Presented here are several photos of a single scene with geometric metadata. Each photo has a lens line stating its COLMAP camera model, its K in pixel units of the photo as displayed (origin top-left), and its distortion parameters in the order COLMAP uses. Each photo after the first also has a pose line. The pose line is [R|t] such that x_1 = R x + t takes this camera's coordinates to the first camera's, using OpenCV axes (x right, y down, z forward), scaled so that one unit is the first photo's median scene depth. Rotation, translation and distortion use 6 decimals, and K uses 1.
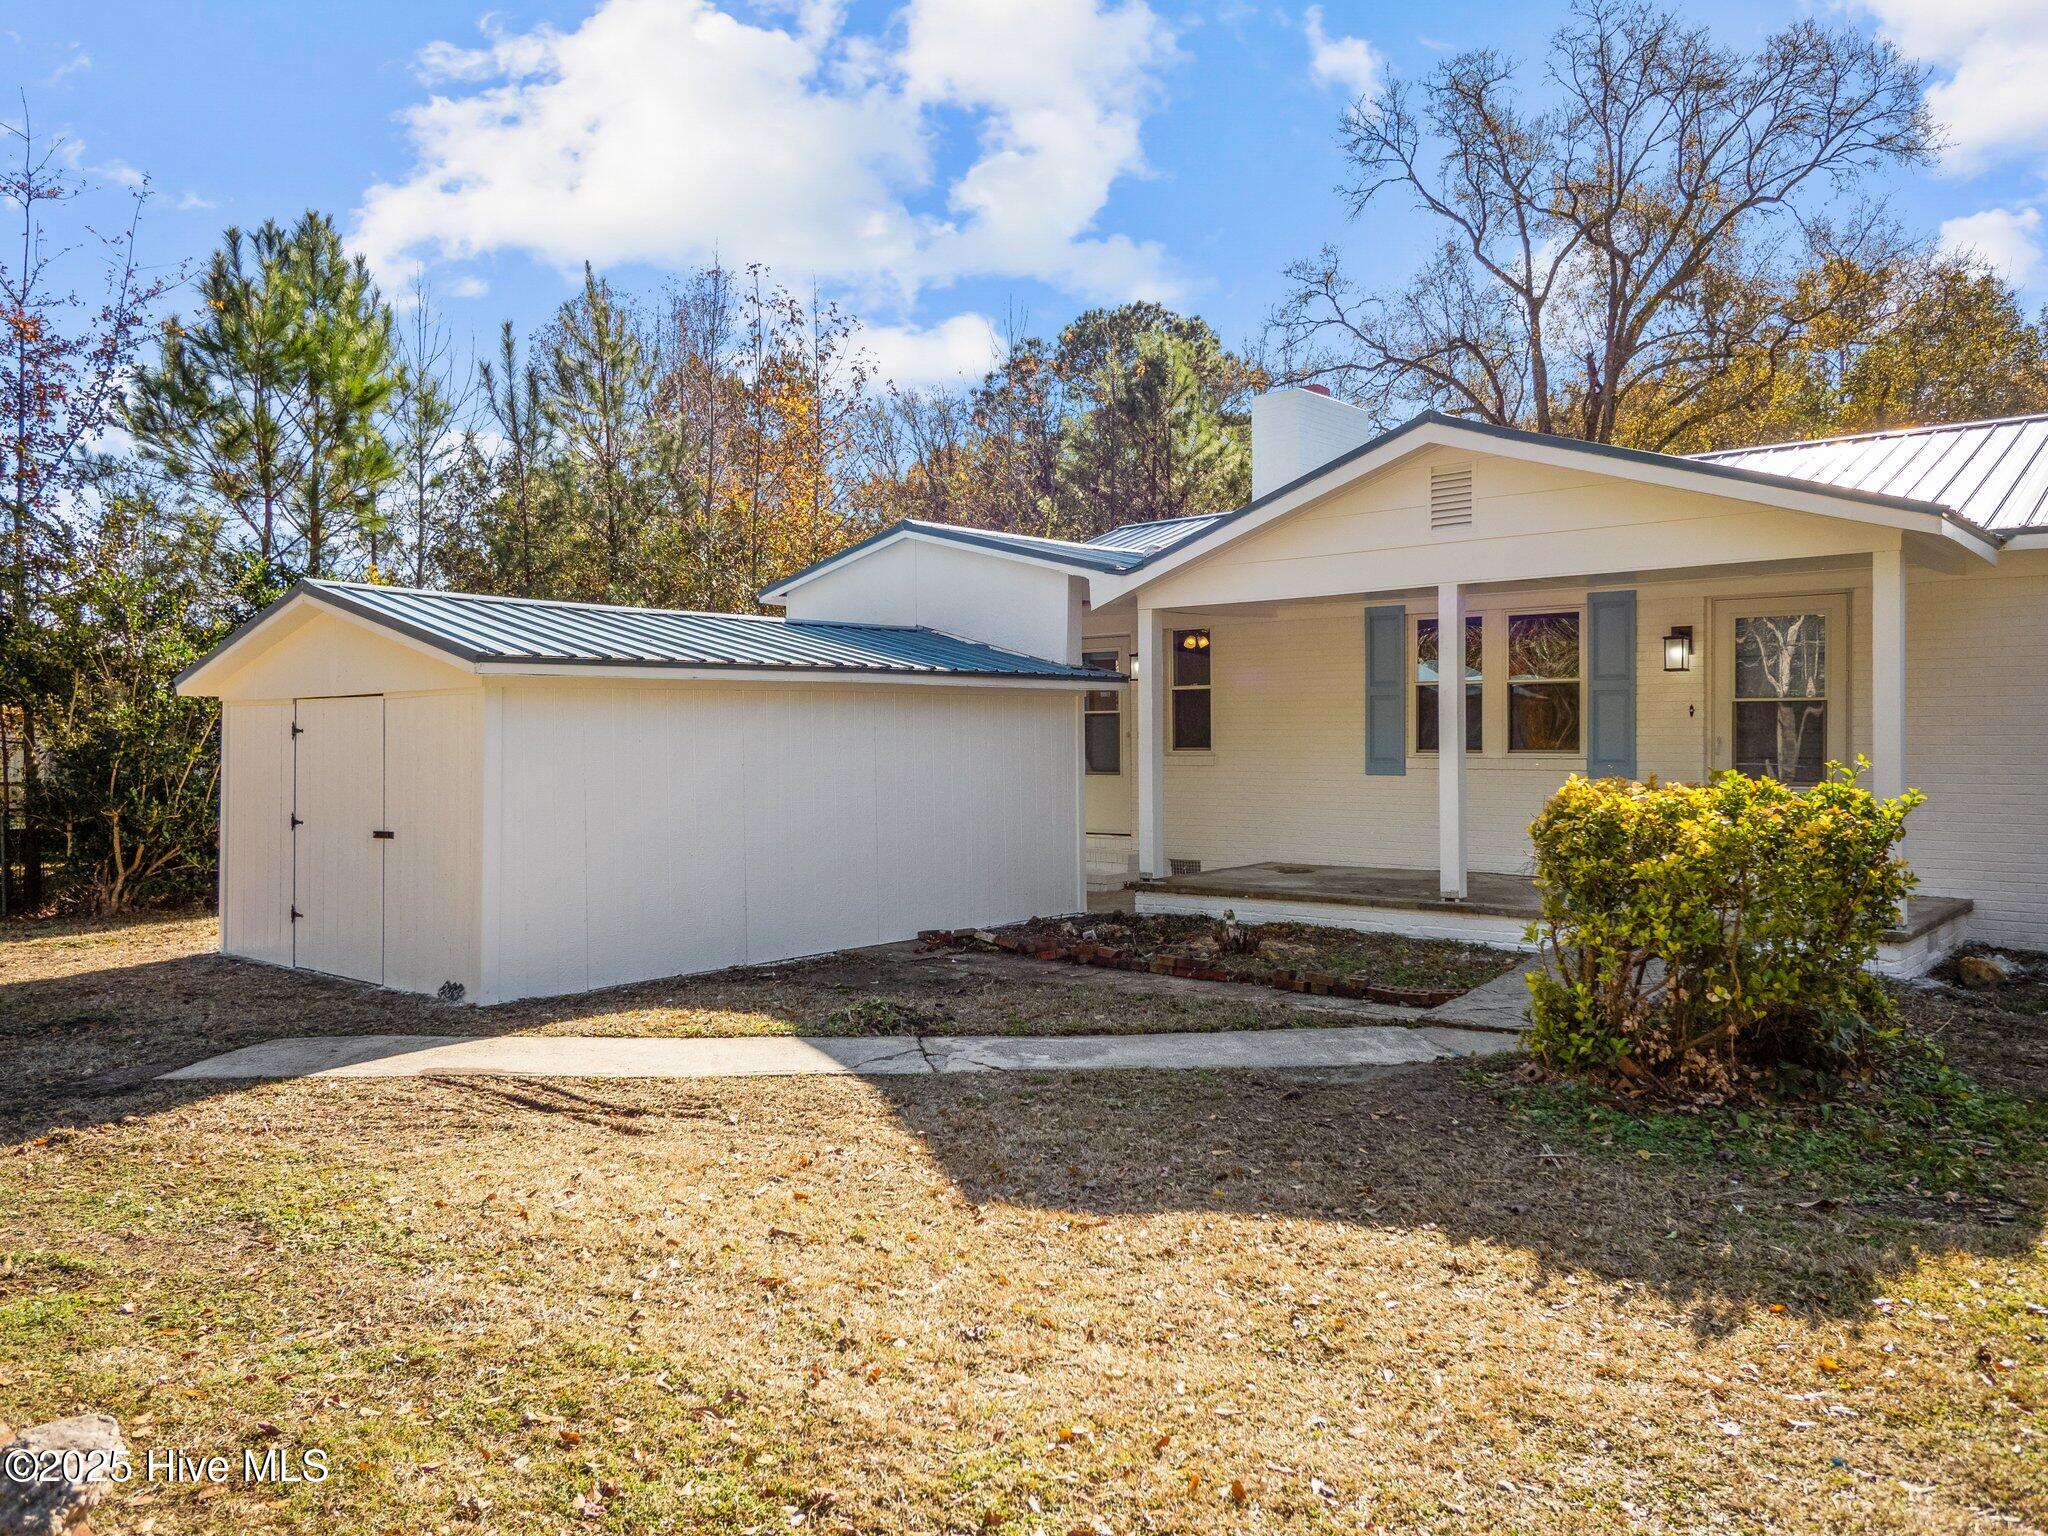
lens RADIAL K [[1503.4, 0, 1002.5], [0, 1503.4, 749.0], [0, 0, 1]] dist [-0.000948, -0.009264]
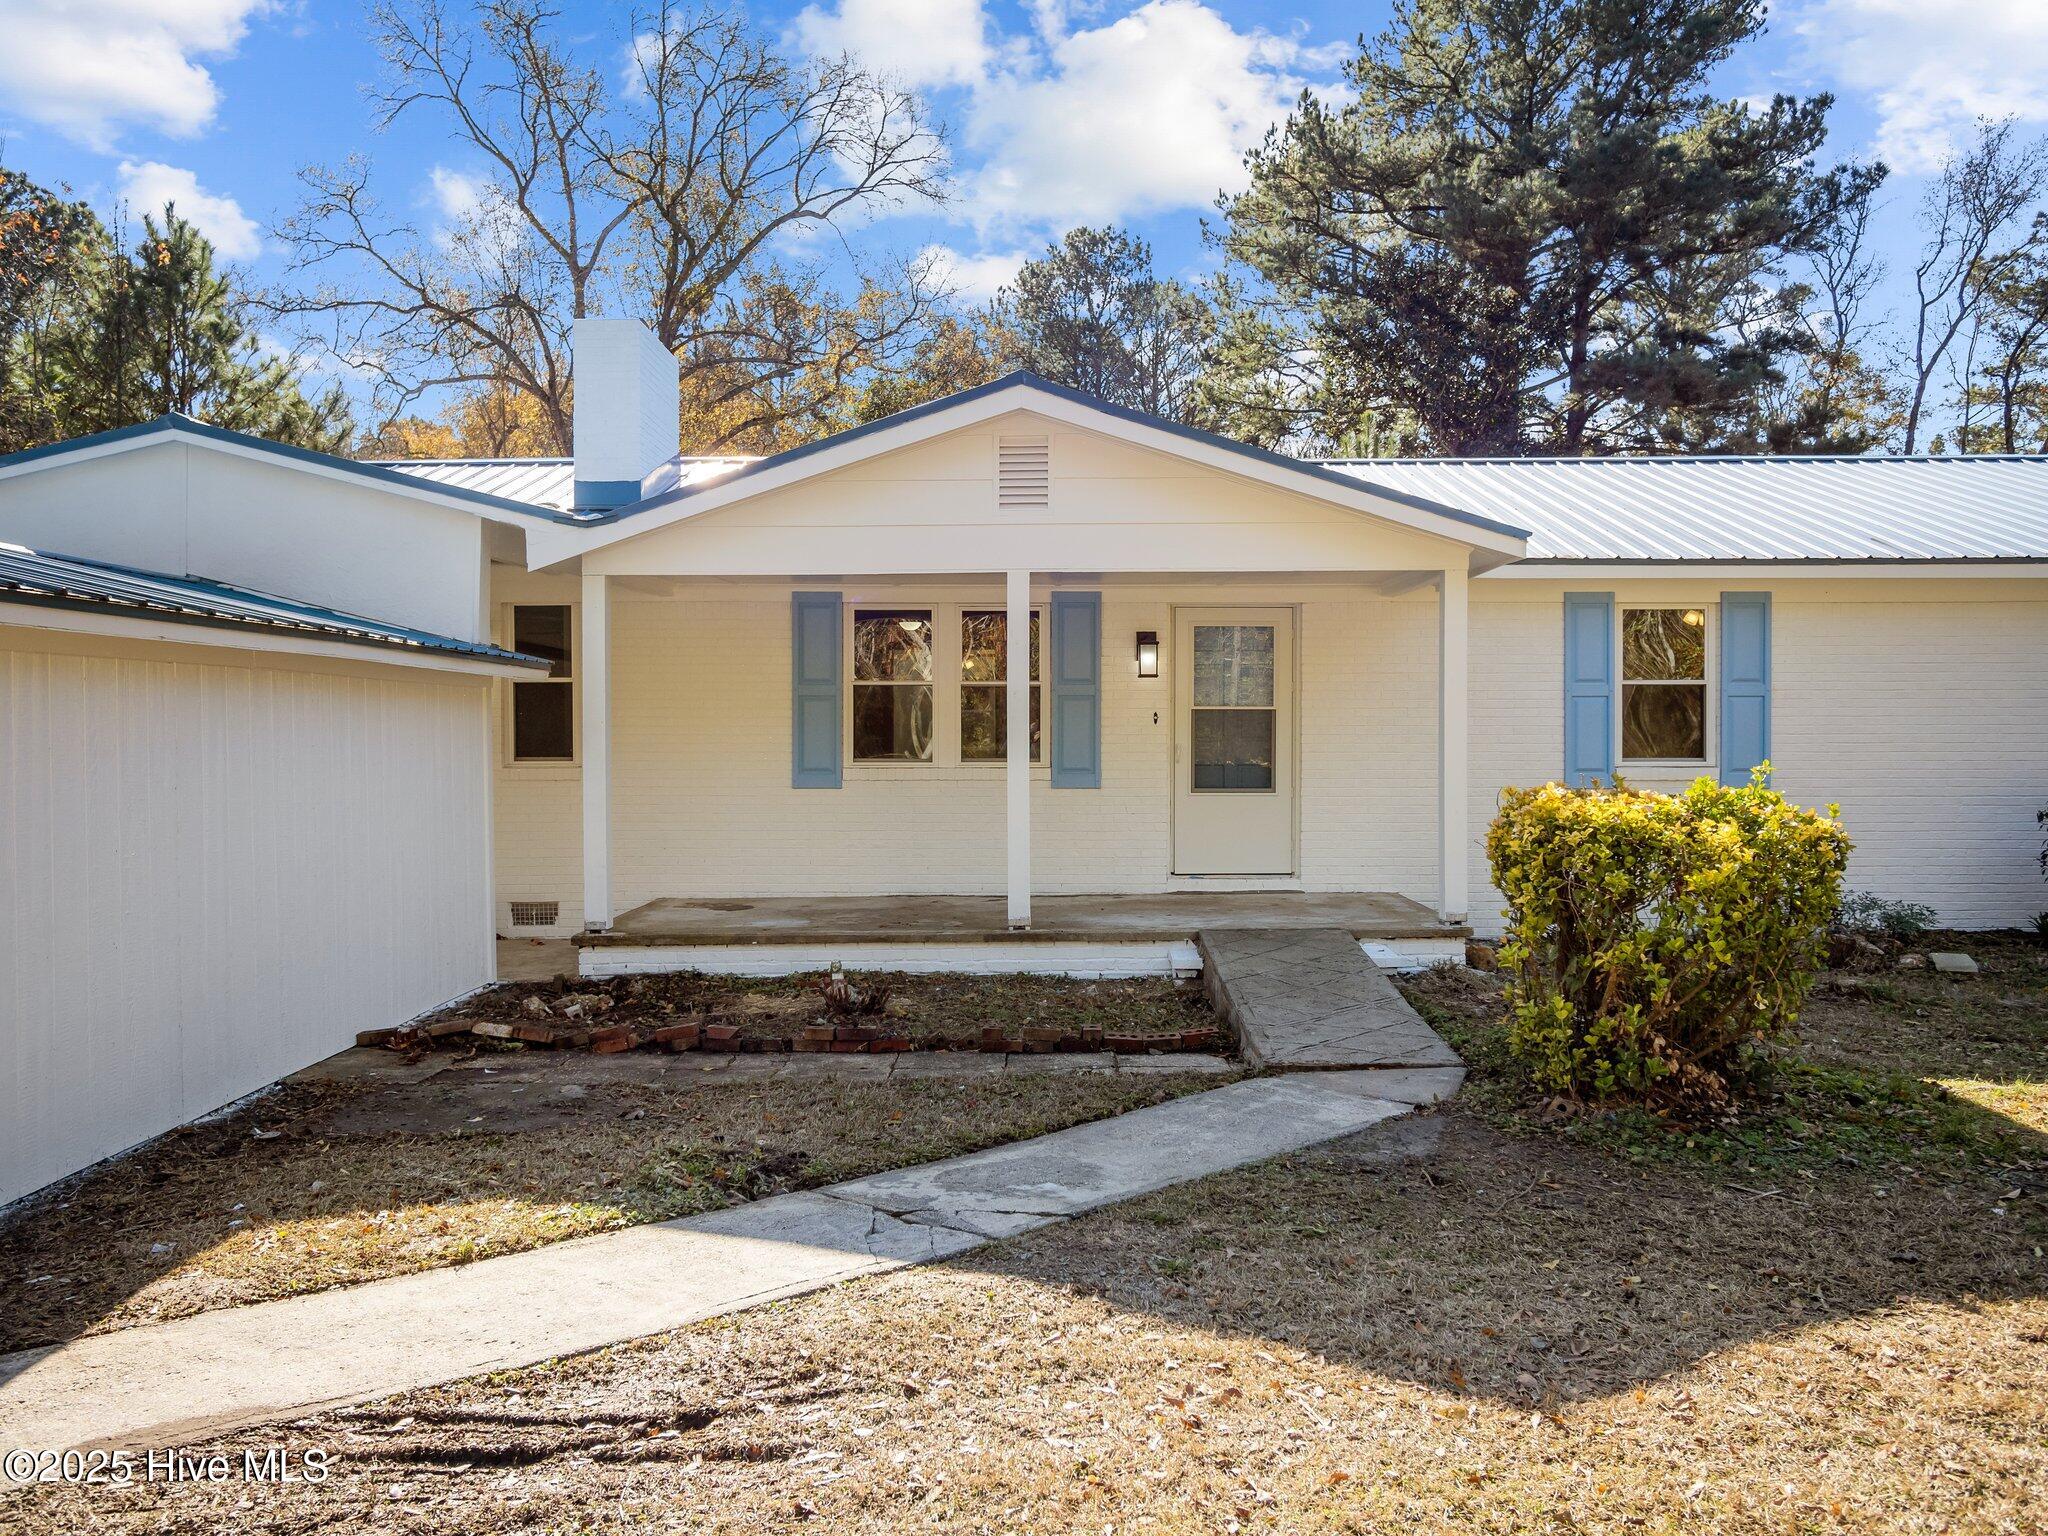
lens RADIAL K [[1614.2, 0, 1021.2], [0, 1614.2, 749.1], [0, 0, 1]] dist [0.007498, 0.000630]
pose [[0.747046, 0.001115, 0.664772, -0.287657], [0.003165, 0.999981, -0.005233, -0.000053], [-0.664765, 0.006013, 0.747028, 0.249448]]
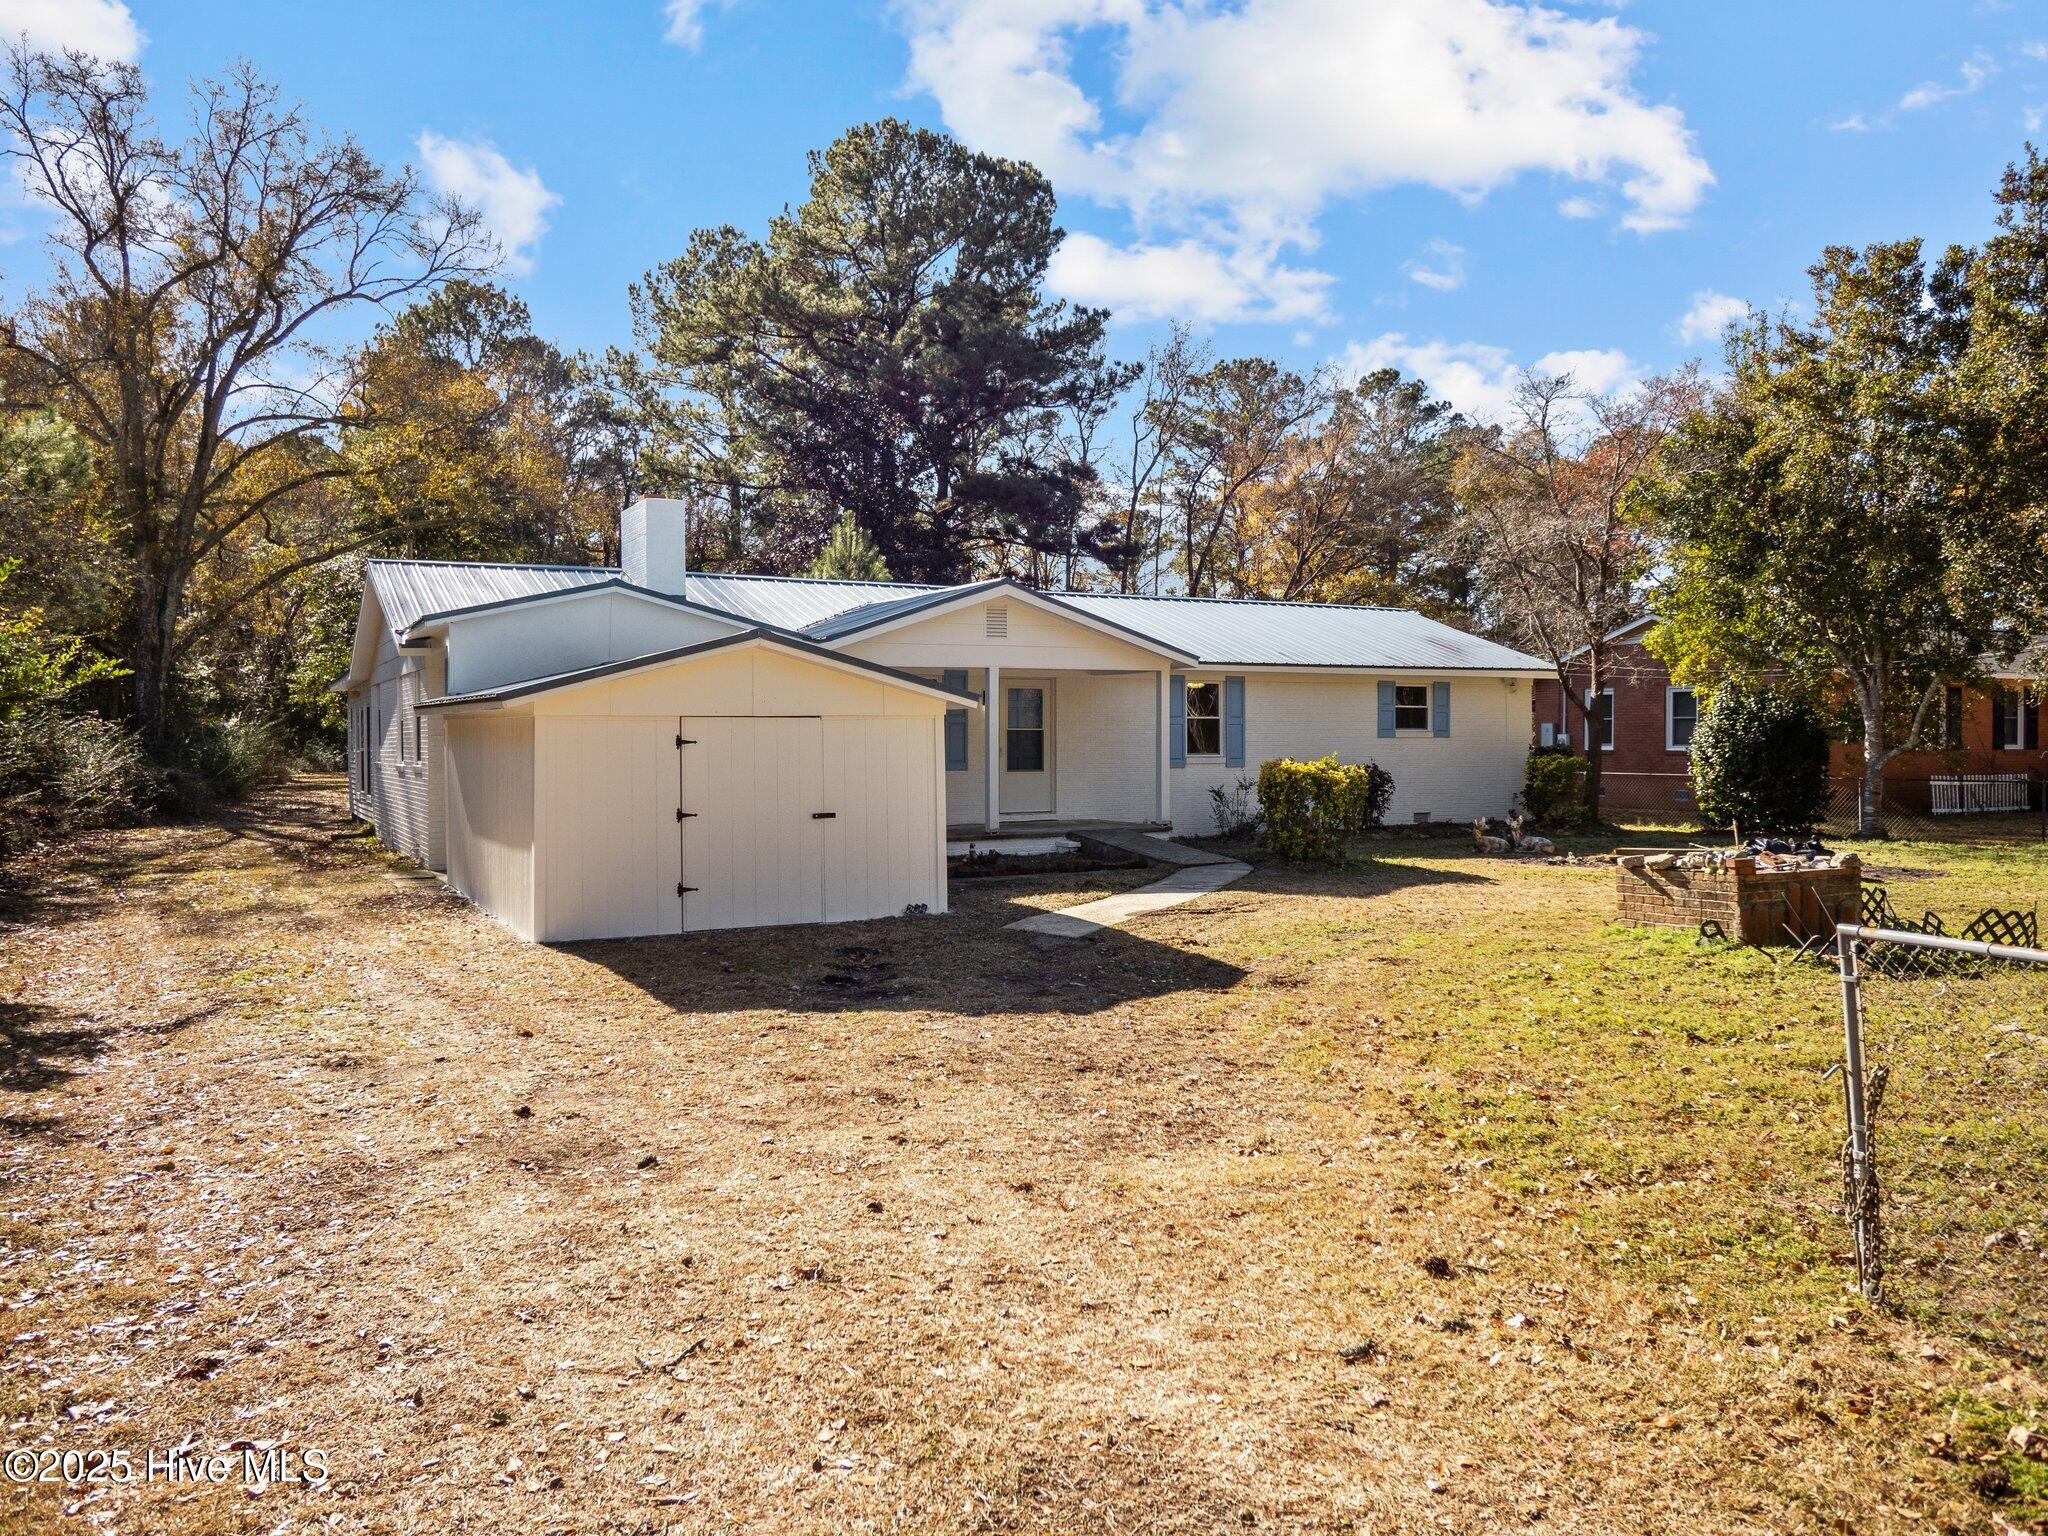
lens RADIAL K [[1614.2, 0, 1019.0], [0, 1614.2, 764.2], [0, 0, 1]] dist [0.007498, 0.000630]
pose [[0.332230, -0.008514, 0.943160, -1.400970], [0.012258, 0.999914, 0.004709, 0.002966], [-0.943119, 0.009997, 0.332306, 0.251487]]
